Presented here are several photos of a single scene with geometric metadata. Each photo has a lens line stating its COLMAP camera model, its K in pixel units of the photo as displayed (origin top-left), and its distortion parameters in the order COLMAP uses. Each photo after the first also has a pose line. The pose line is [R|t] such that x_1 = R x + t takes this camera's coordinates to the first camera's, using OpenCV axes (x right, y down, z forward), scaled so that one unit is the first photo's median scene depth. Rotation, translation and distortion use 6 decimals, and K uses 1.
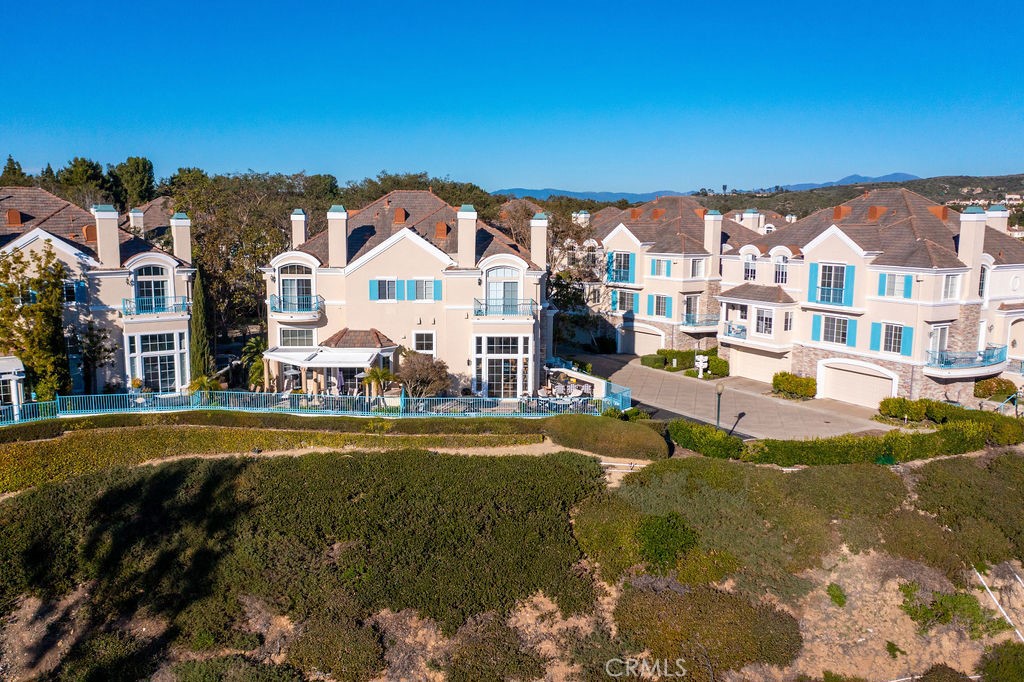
lens RADIAL K [[813.1, 0, 512.0], [0, 813.1, 341.0], [0, 0, 1]] dist [-0.004843, 0.007981]
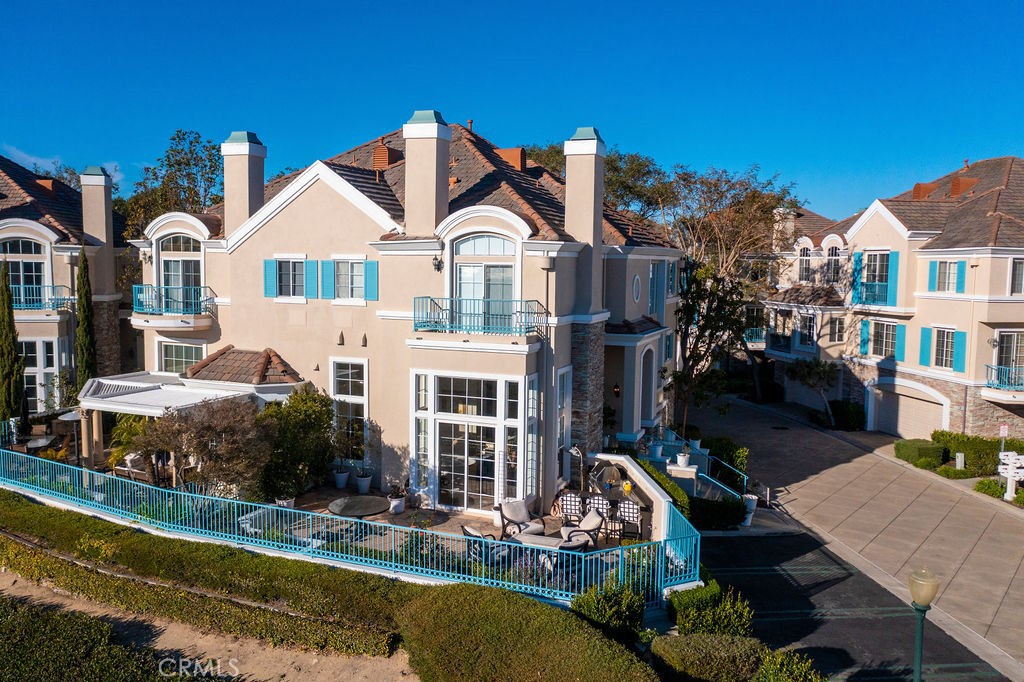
lens RADIAL K [[813.1, 0, 512.0], [0, 813.1, 341.0], [0, 0, 1]] dist [-0.004843, 0.007981]
pose [[0.909800, 0.044391, -0.412667, 0.201907], [-0.068882, 0.996625, -0.044656, -0.007305], [0.409292, 0.069054, 0.909787, 0.562924]]
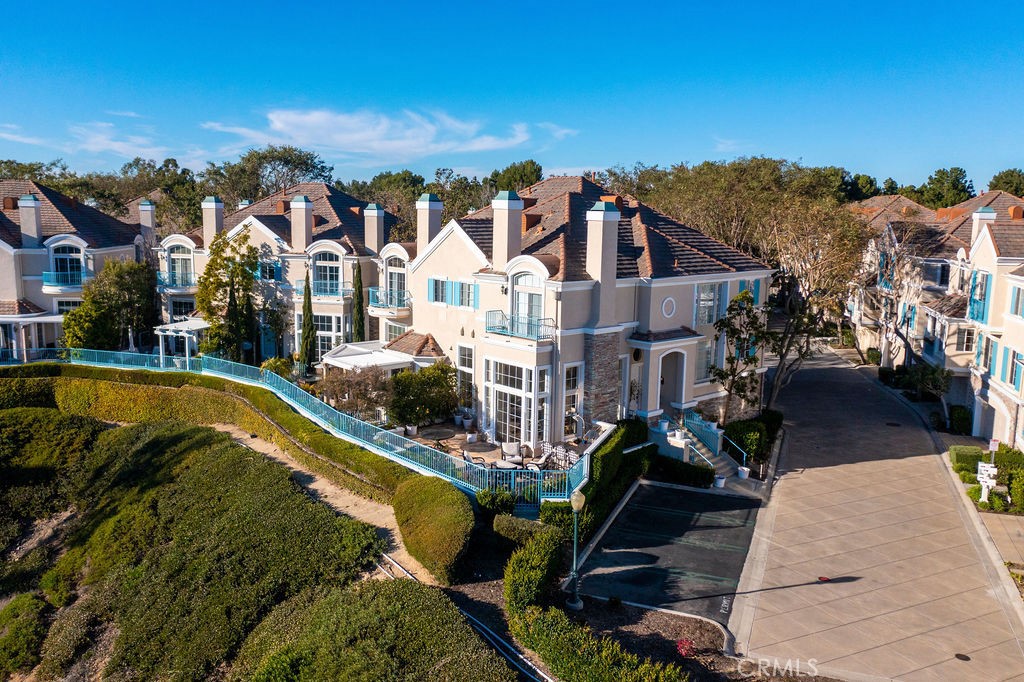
lens RADIAL K [[813.1, 0, 512.0], [0, 813.1, 341.0], [0, 0, 1]] dist [-0.004843, 0.007981]
pose [[0.628591, 0.125656, -0.767518, 0.554135], [-0.128772, 0.990056, 0.056626, -0.068229], [0.767001, 0.063241, 0.638522, 0.503782]]
